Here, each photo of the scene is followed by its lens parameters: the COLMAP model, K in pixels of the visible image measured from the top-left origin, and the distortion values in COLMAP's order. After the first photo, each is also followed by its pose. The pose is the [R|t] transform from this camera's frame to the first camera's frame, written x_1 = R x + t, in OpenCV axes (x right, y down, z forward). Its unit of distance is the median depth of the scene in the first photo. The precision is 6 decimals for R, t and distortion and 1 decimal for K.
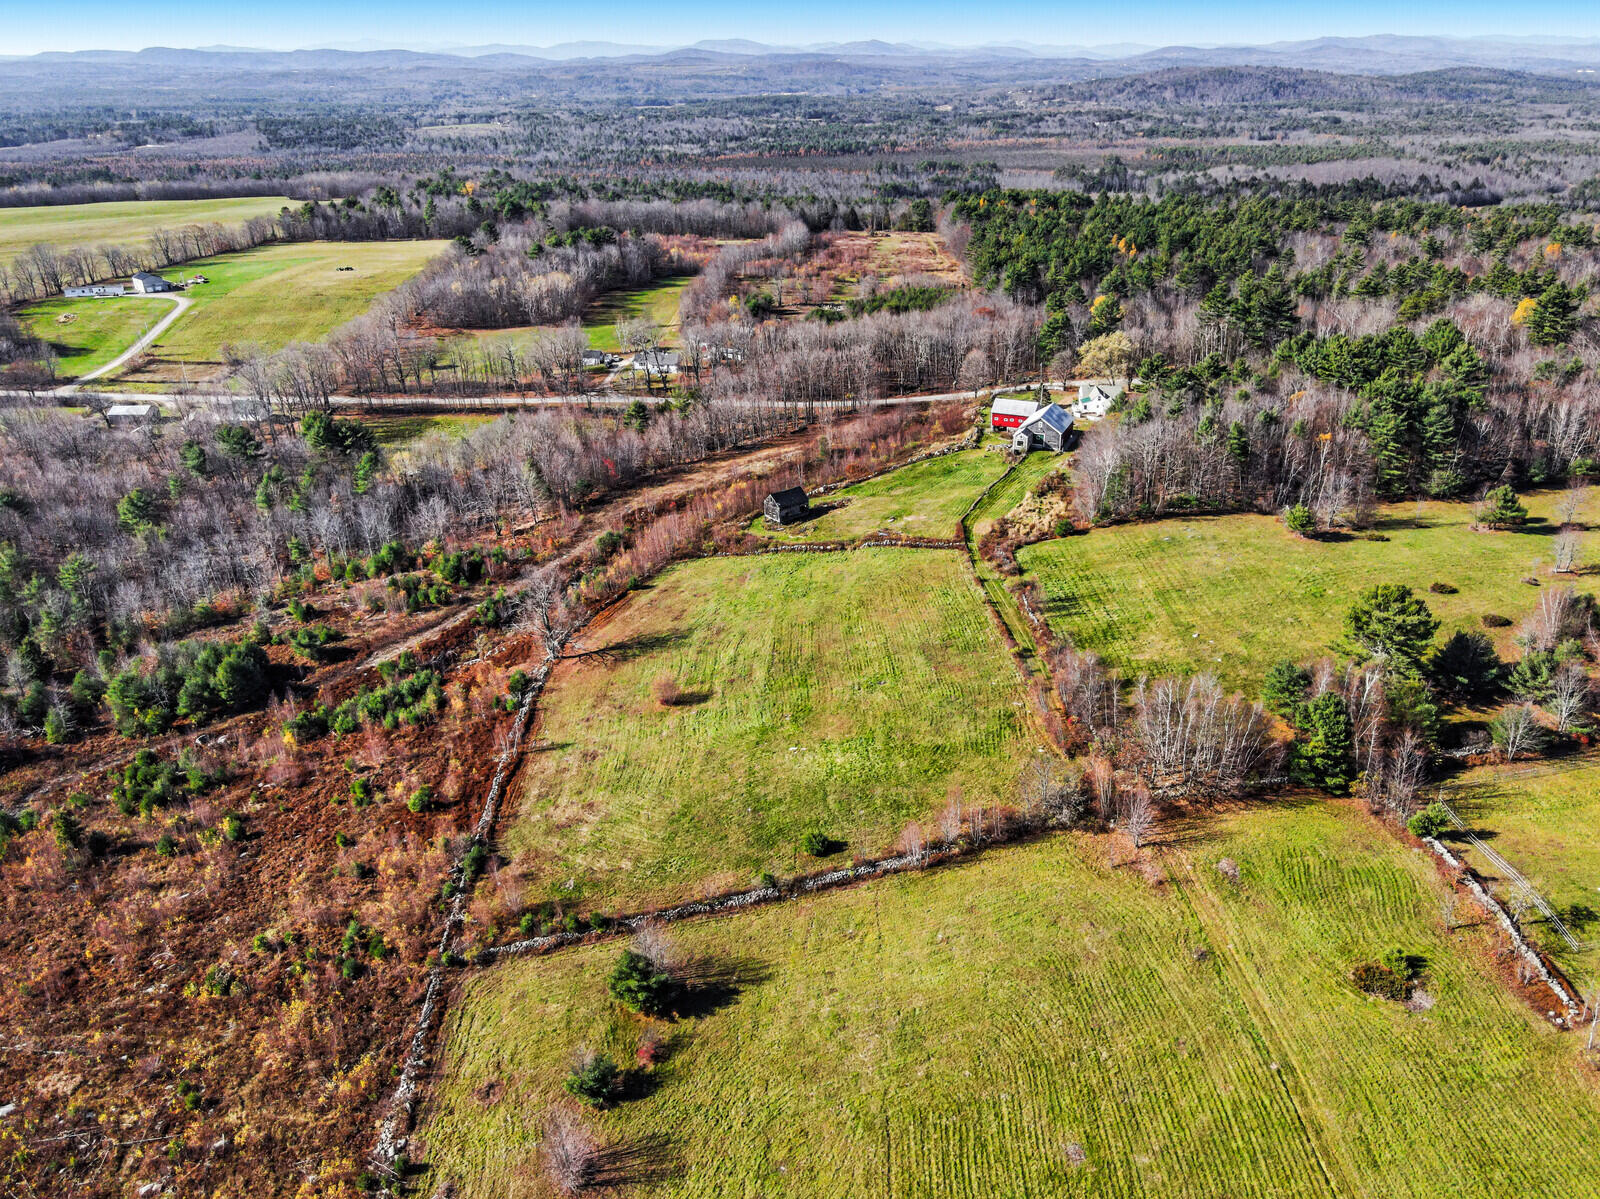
lens RADIAL K [[1106.8, 0, 800.0], [0, 1106.8, 599.5], [0, 0, 1]] dist [0.014729, 0.004289]
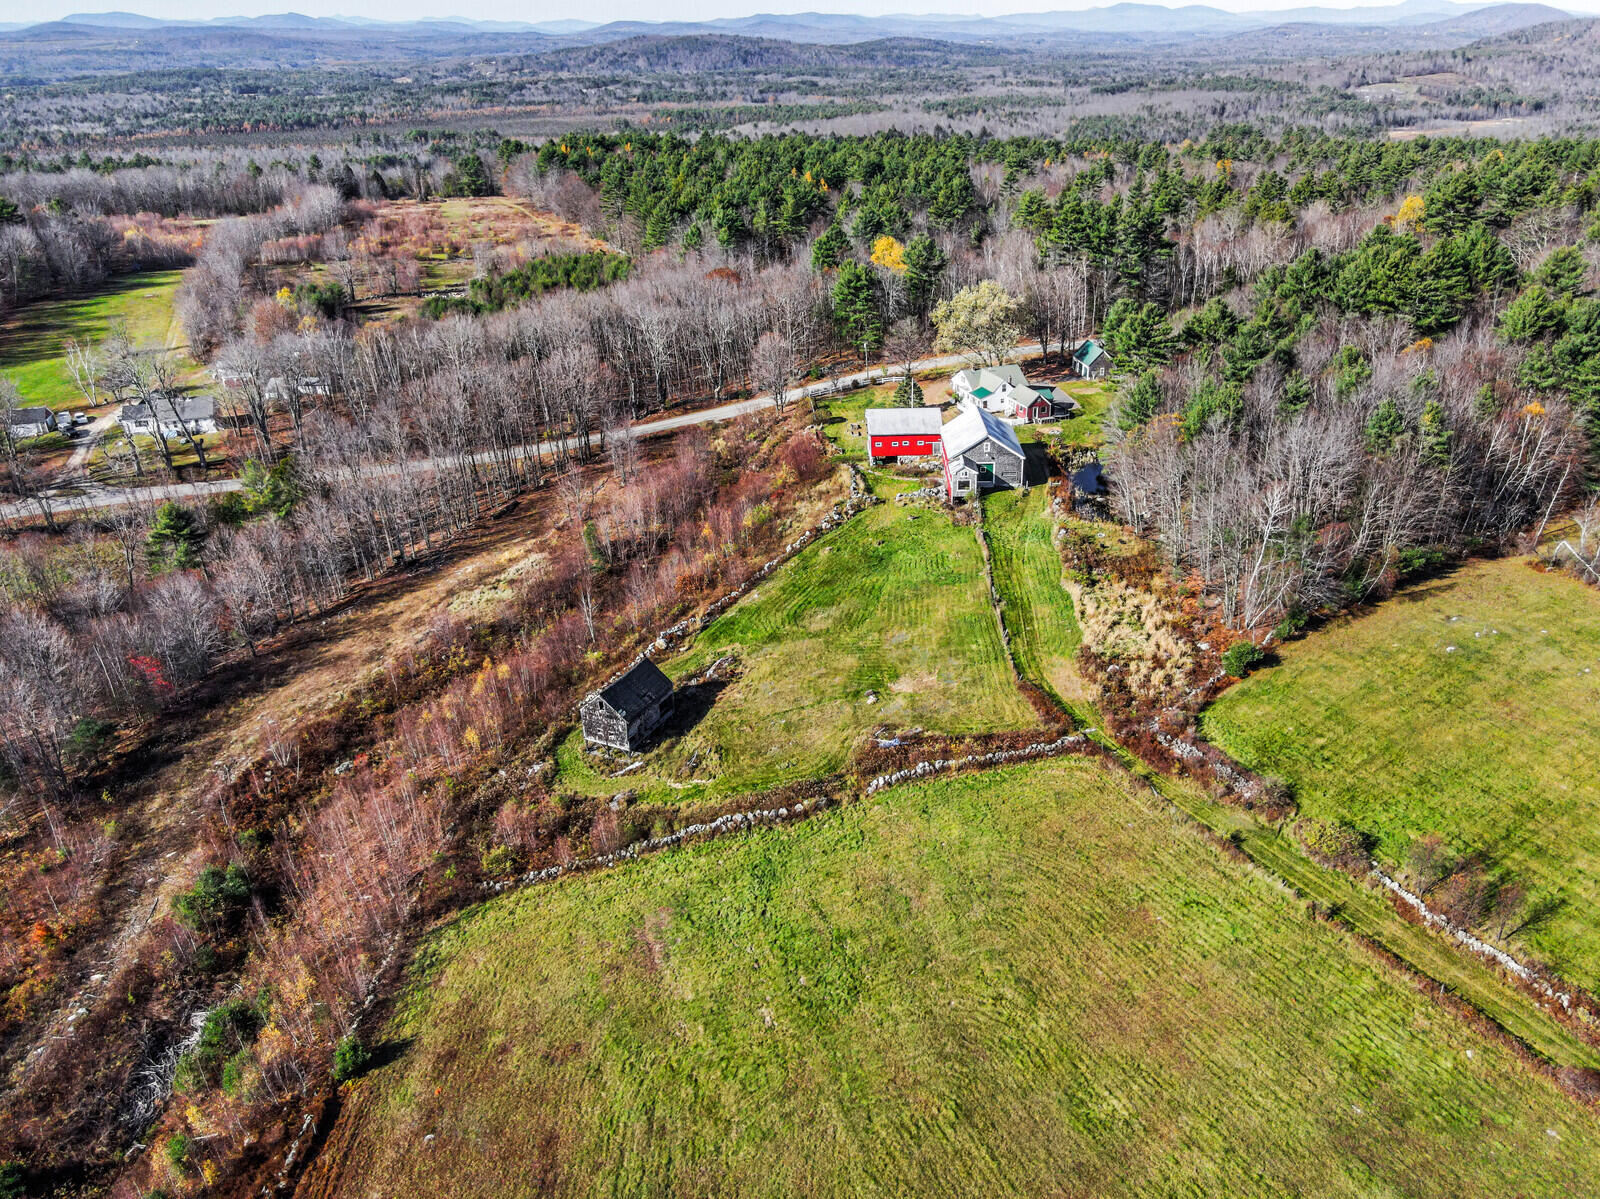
lens RADIAL K [[1155.8, 0, 800.0], [0, 1155.8, 599.5], [0, 0, 1]] dist [0.021672, -0.011707]
pose [[0.908284, -0.187460, 0.374005, -0.064926], [0.187634, 0.981568, 0.036309, -0.072653], [-0.373918, 0.037197, 0.926716, 0.293460]]
